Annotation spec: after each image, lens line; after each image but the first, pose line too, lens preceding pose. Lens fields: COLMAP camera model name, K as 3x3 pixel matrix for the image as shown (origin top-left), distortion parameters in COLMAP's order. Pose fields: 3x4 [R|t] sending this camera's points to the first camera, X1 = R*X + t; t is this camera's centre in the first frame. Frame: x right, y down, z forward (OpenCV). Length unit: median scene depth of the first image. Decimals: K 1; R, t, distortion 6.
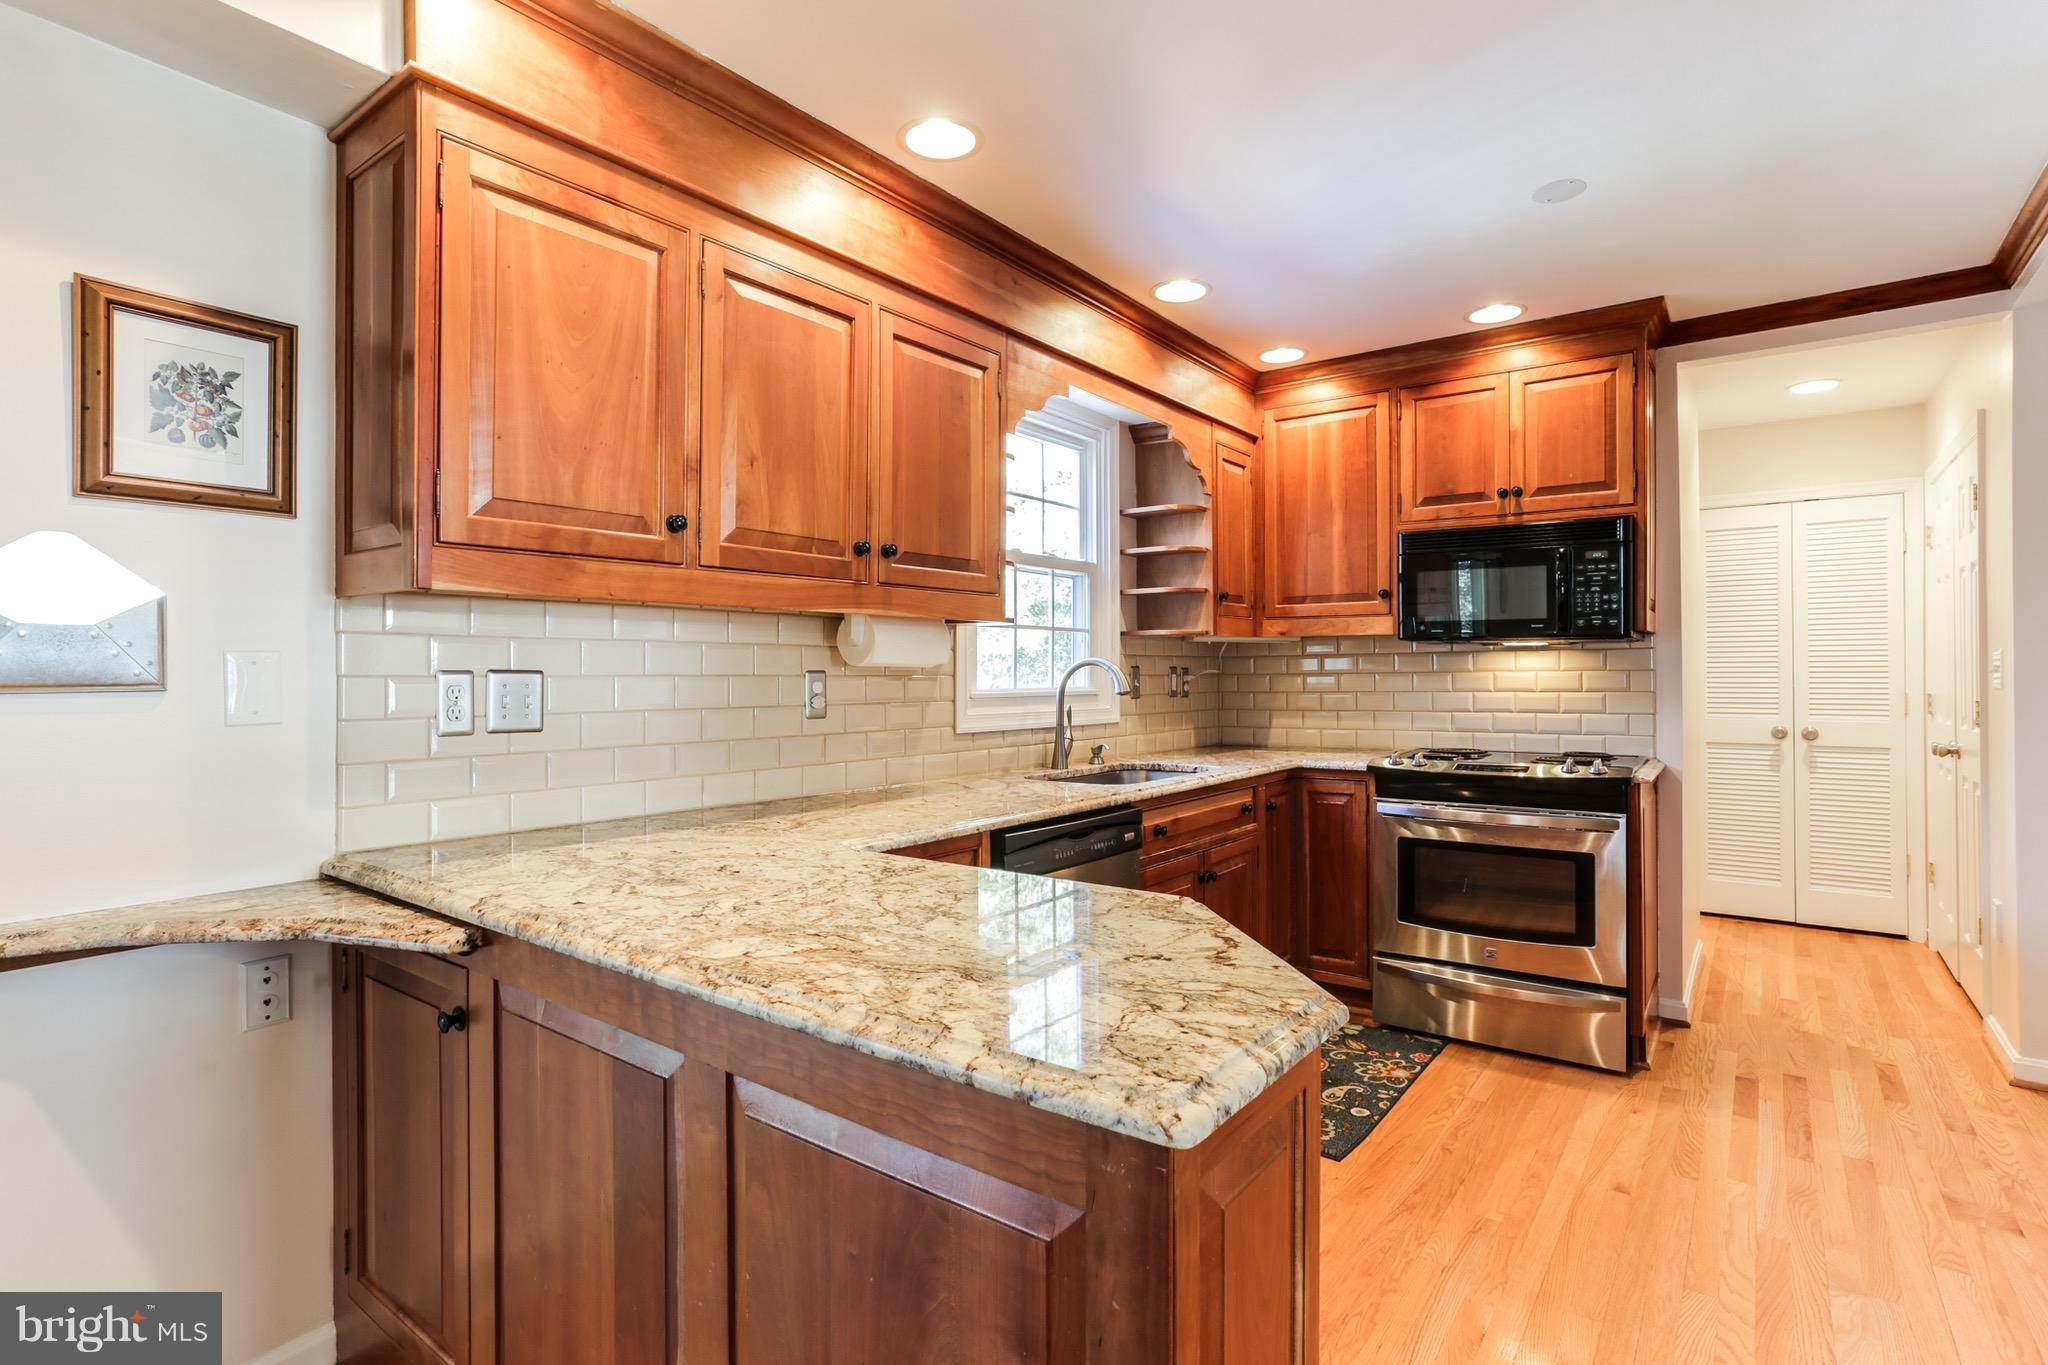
lens RADIAL K [[1004.8, 0, 1016.7], [0, 1004.8, 660.8], [0, 0, 1]] dist [-0.023148, 0.012345]
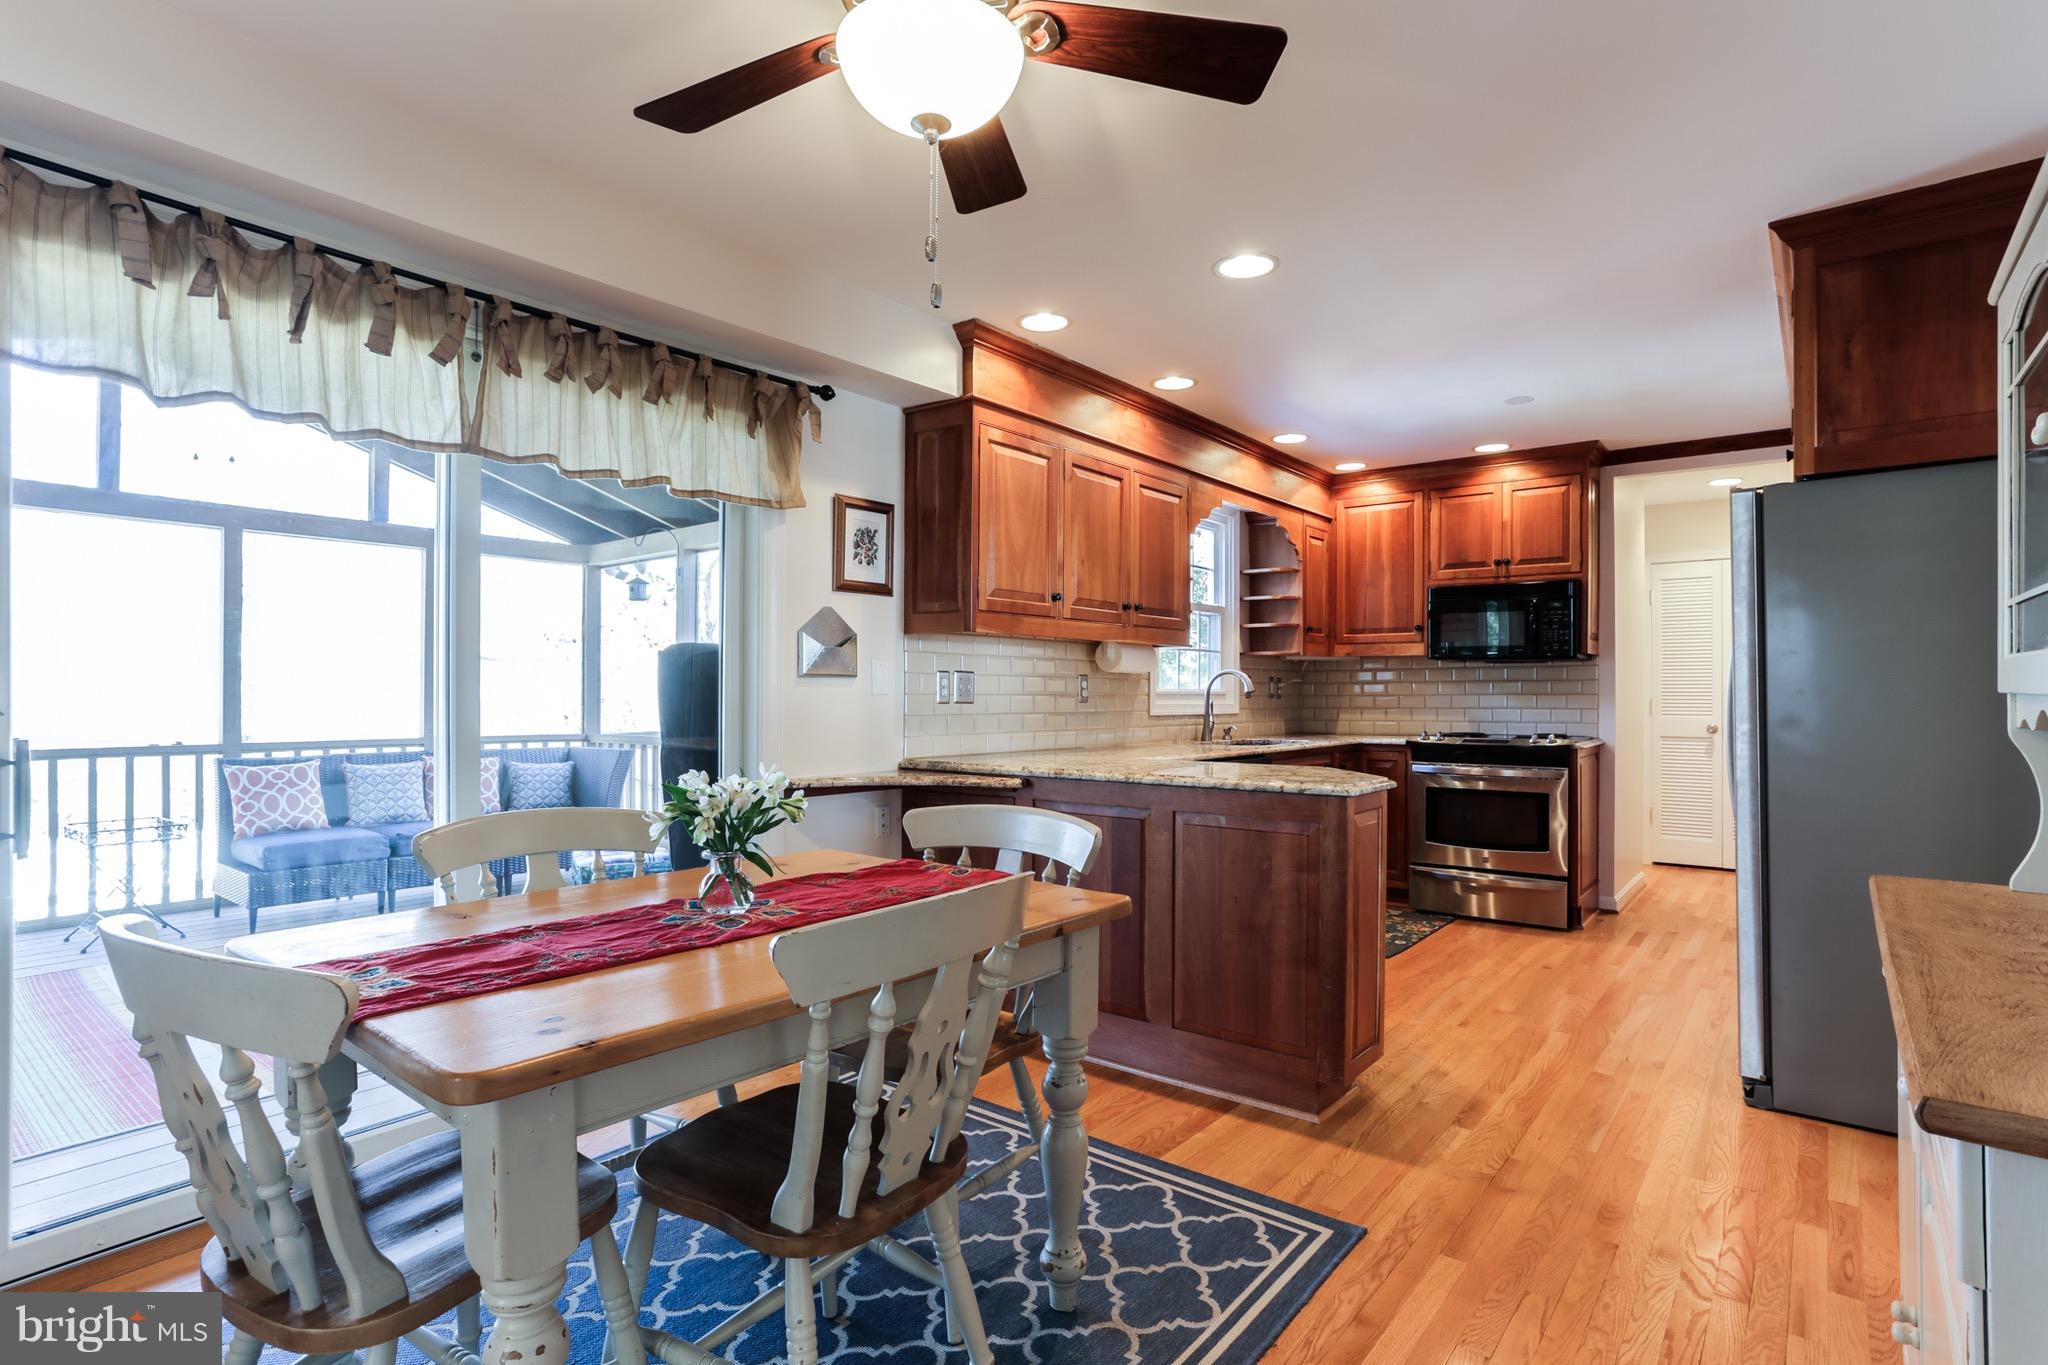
lens RADIAL K [[1004.8, 0, 1036.4], [0, 1004.8, 693.0], [0, 0, 1]] dist [-0.023148, 0.012345]
pose [[0.999814, 0.003881, -0.018905, -0.193559], [-0.003671, 0.999931, 0.011139, 0.017212], [0.018947, -0.011068, 0.999759, -0.561053]]
